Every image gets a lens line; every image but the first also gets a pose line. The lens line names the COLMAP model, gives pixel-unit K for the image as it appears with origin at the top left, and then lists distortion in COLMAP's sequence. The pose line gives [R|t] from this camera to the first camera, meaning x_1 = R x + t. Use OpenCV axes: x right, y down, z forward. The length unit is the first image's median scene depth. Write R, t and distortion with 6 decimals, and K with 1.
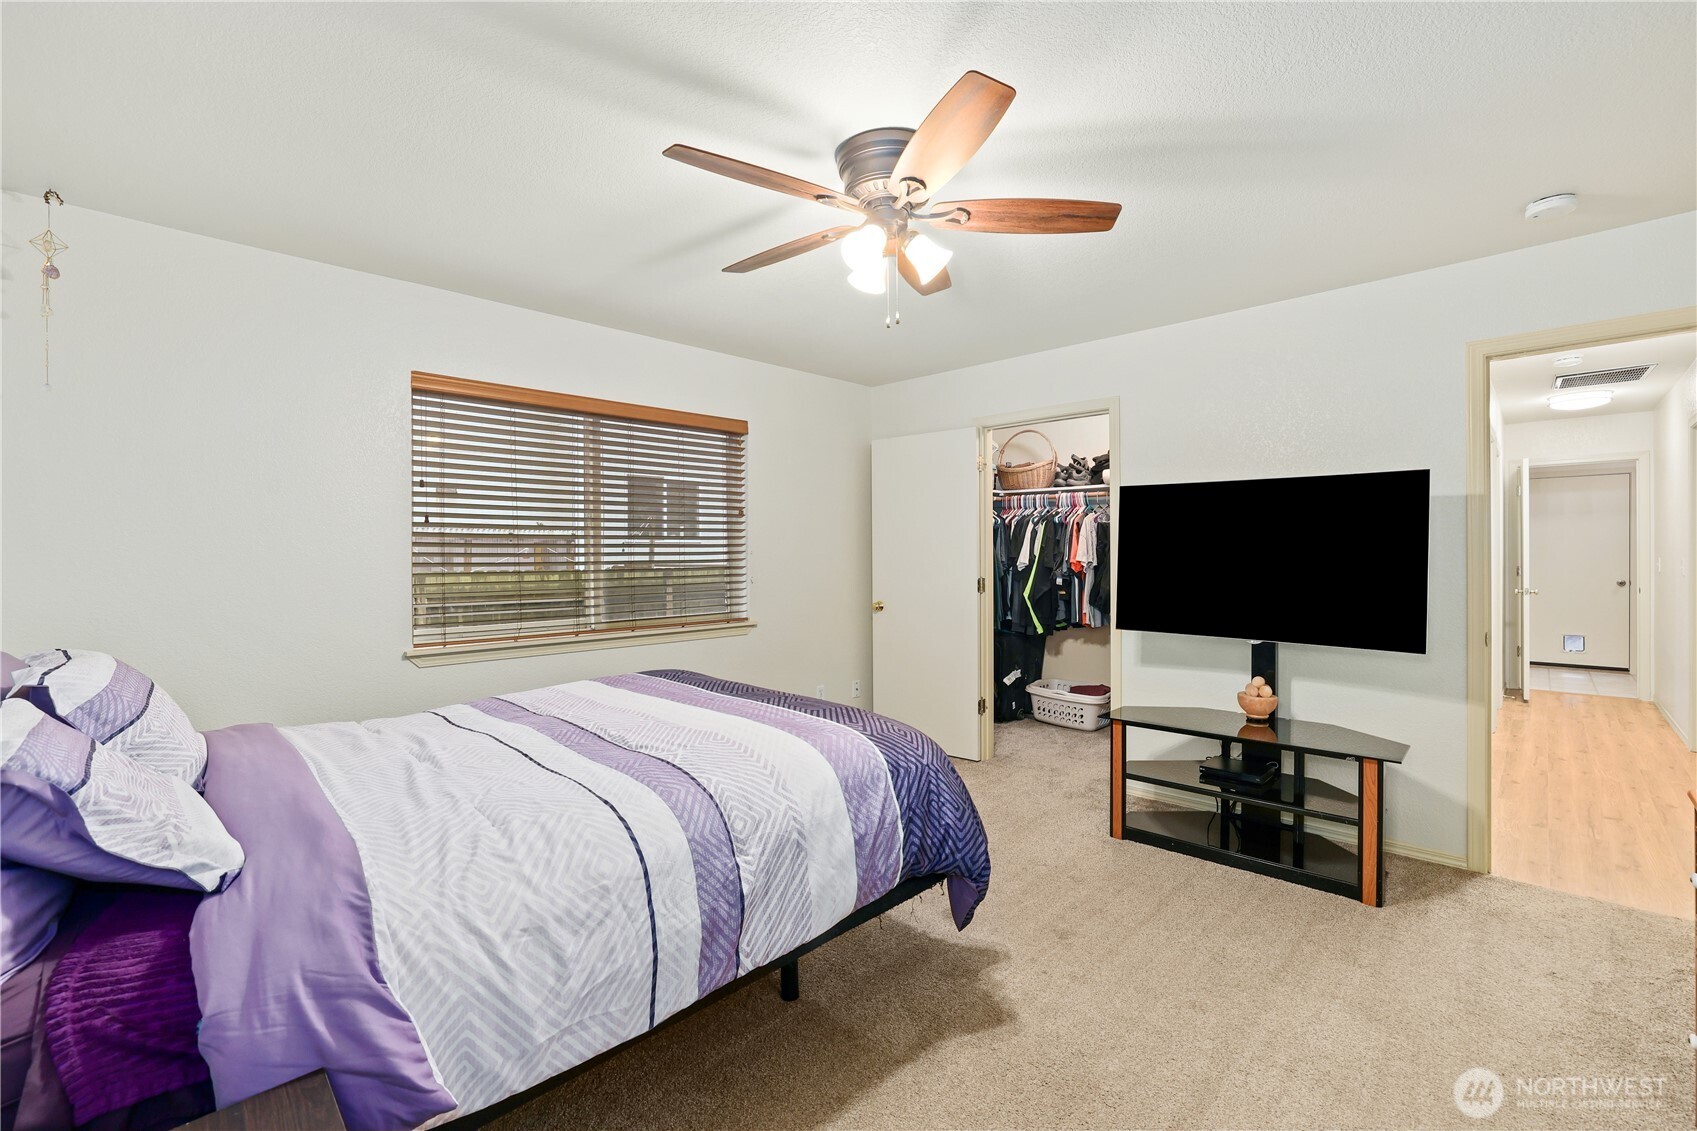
lens RADIAL K [[748.5, 0, 851.2], [0, 748.5, 557.5], [0, 0, 1]] dist [-0.044551, 0.019532]
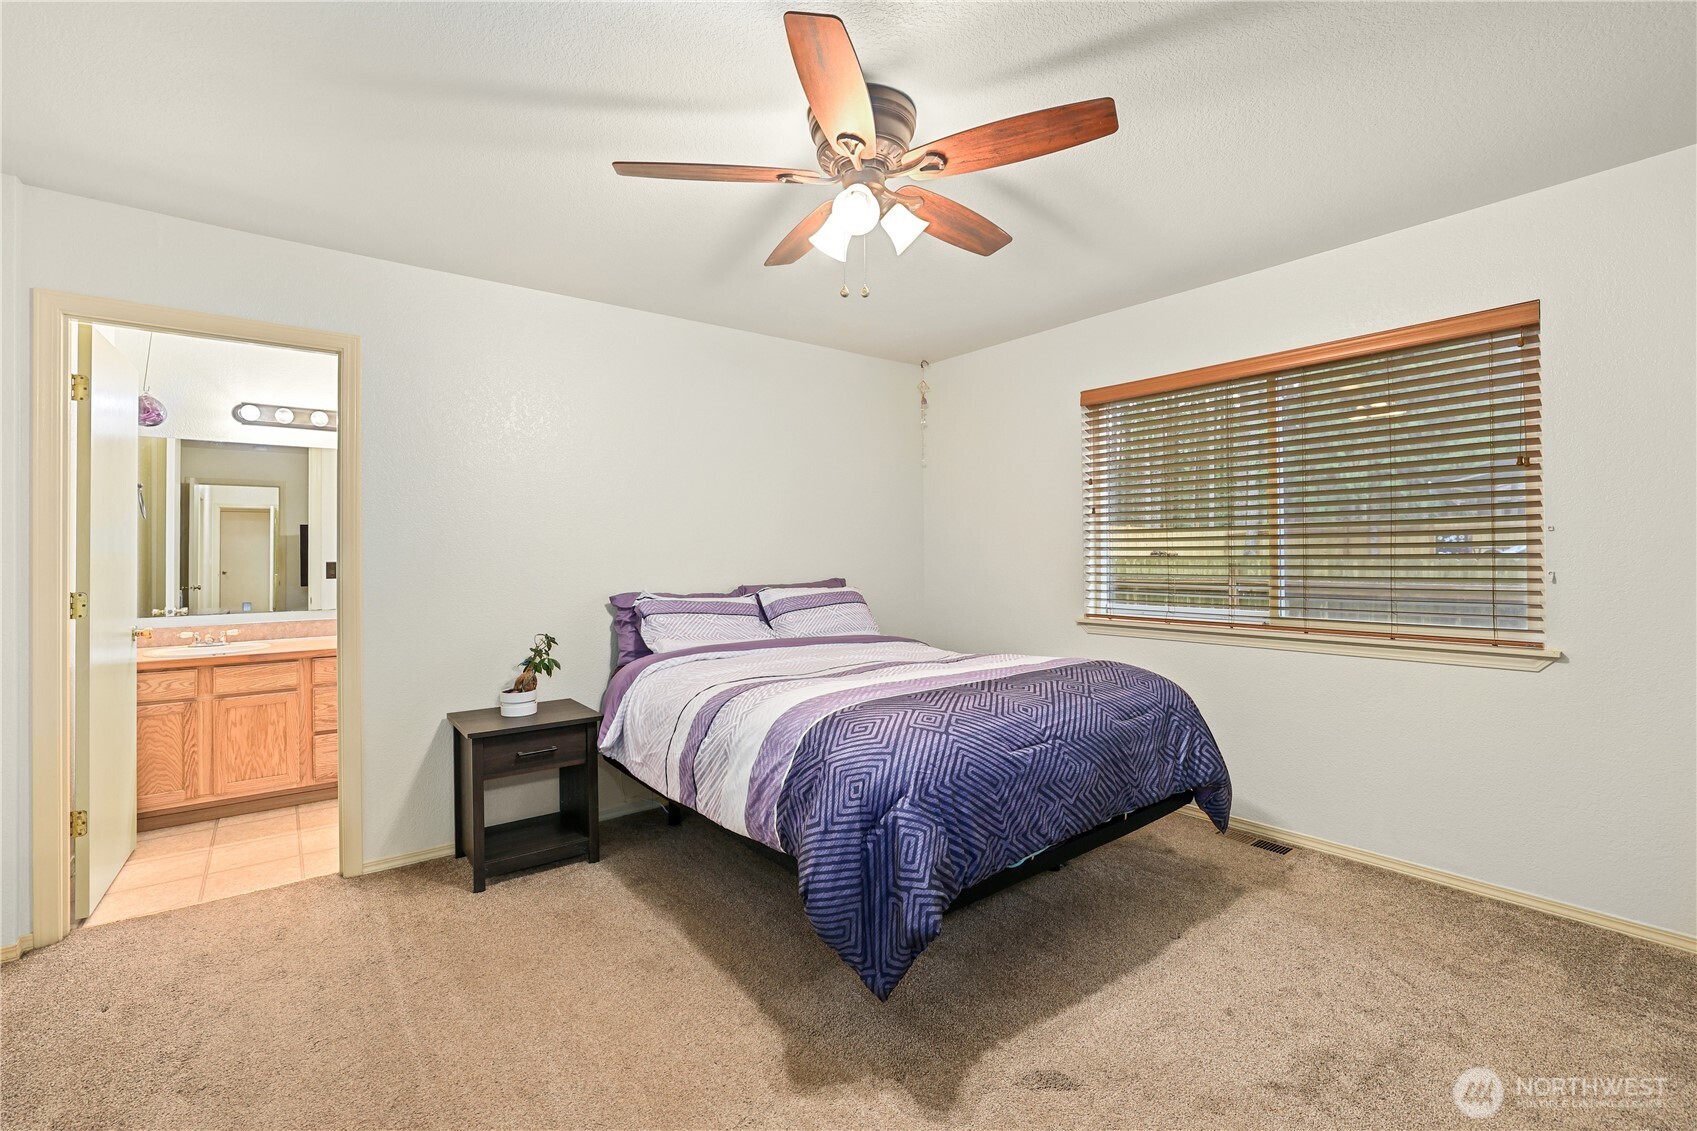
lens RADIAL K [[748.5, 0, 851.2], [0, 748.5, 557.5], [0, 0, 1]] dist [-0.044551, 0.019532]
pose [[-0.141475, 0.009580, -0.989895, 0.965071], [0.006147, 0.999942, 0.008799, 0.016562], [0.989923, -0.004840, -0.141526, 1.108917]]
